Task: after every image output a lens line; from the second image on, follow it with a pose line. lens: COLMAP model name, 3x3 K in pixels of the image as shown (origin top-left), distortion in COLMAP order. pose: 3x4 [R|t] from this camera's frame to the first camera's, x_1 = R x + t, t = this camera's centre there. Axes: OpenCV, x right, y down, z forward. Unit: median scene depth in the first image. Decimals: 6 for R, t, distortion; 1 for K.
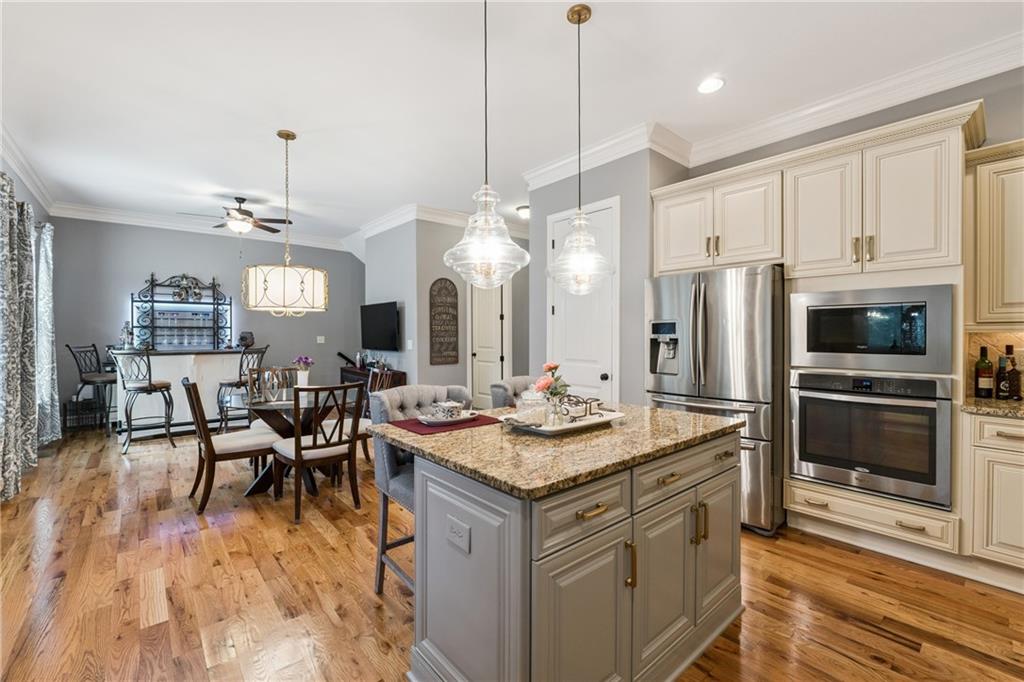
lens RADIAL K [[434.8, 0, 511.7], [0, 434.8, 338.3], [0, 0, 1]] dist [-0.008779, 0.000305]
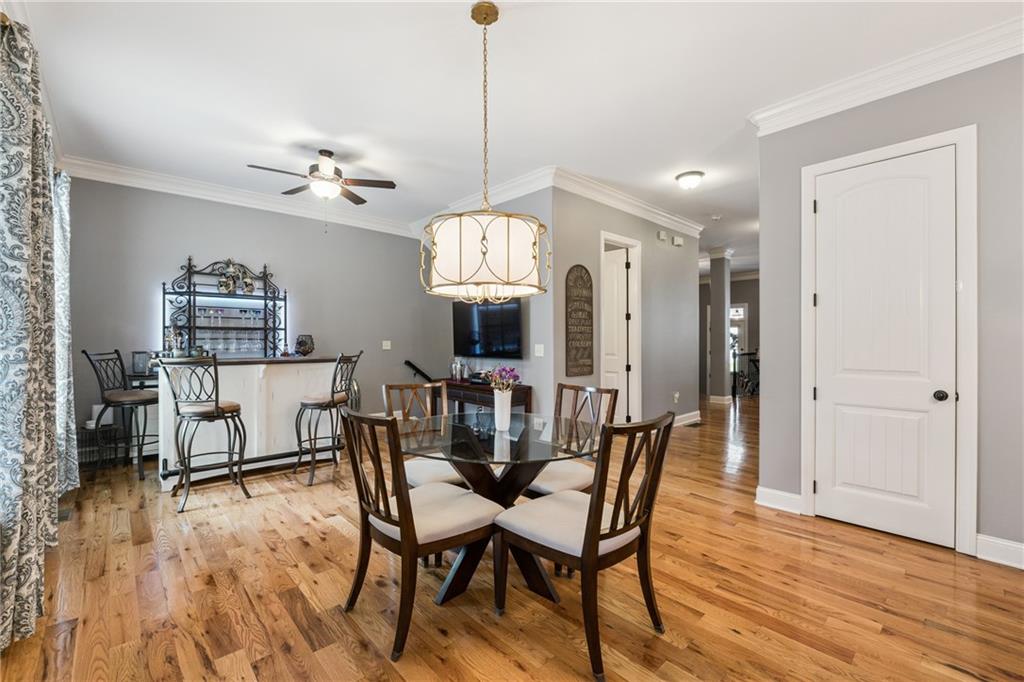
lens RADIAL K [[434.8, 0, 512.7], [0, 434.8, 342.7], [0, 0, 1]] dist [-0.008779, 0.000305]
pose [[0.999312, -0.000087, 0.037083, -0.327988], [0.000397, 0.999965, -0.008363, 0.007940], [-0.037081, 0.008372, 0.999277, 0.246544]]
